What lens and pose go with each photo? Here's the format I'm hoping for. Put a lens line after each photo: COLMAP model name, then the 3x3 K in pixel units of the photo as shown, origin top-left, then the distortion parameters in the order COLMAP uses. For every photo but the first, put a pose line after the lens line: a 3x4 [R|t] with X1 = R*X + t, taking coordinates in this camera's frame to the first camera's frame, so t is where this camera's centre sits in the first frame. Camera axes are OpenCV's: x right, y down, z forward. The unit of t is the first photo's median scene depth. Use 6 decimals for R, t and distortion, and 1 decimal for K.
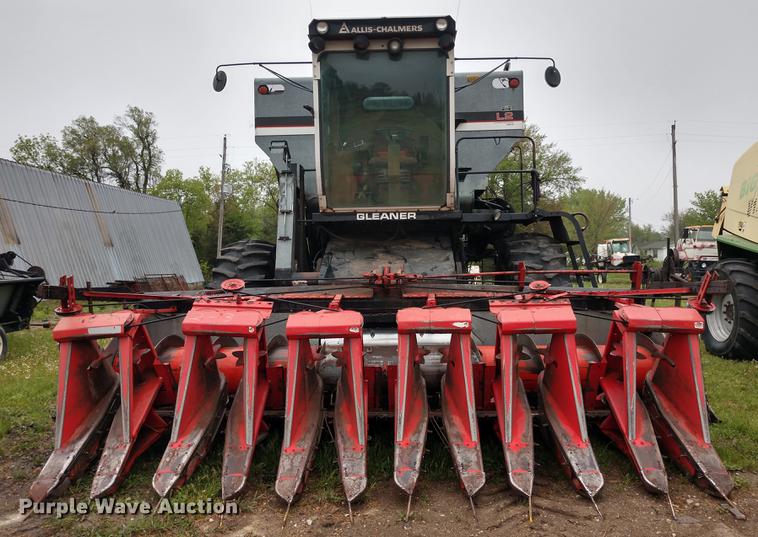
lens RADIAL K [[656.7, 0, 379.0], [0, 656.7, 268.5], [0, 0, 1]] dist [0.015776, 0.002804]
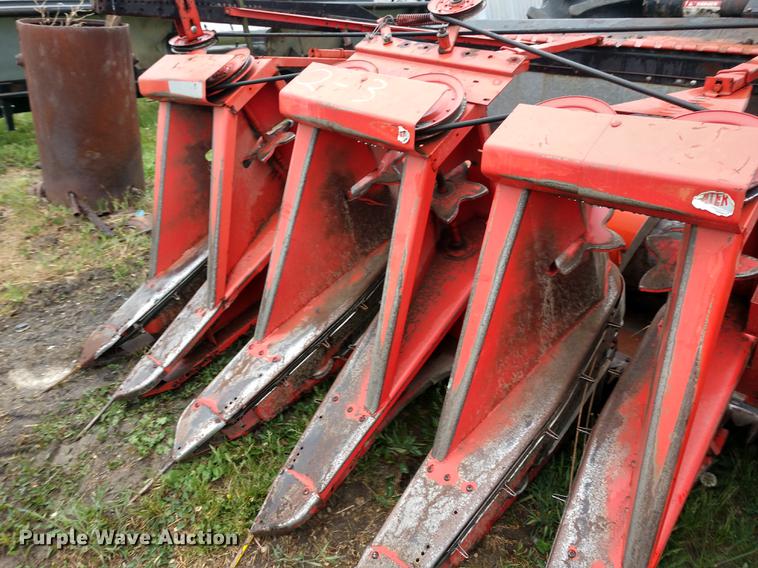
lens RADIAL K [[609.3, 0, 379.8], [0, 609.3, 271.1], [0, 0, 1]] dist [0.011018, 0.000948]
pose [[0.749887, 0.289868, -0.594682, 0.011117], [-0.024611, 0.910500, 0.412775, 0.018288], [0.661109, -0.294899, 0.689906, 0.564301]]
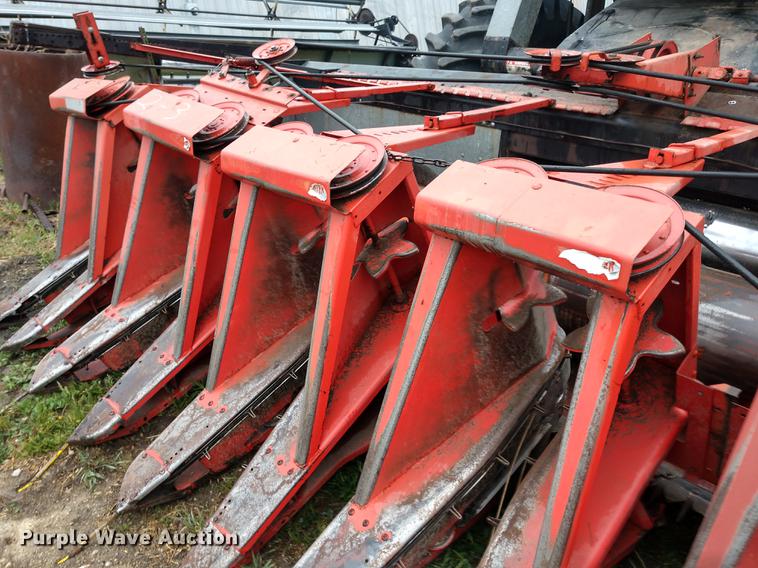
lens RADIAL K [[589.7, 0, 388.7], [0, 589.7, 281.3], [0, 0, 1]] dist [0.017368, -0.000381]
pose [[0.731147, 0.309732, -0.607857, 0.156969], [-0.074833, 0.922033, 0.379808, 0.007755], [0.678103, -0.232208, 0.697320, 0.588385]]
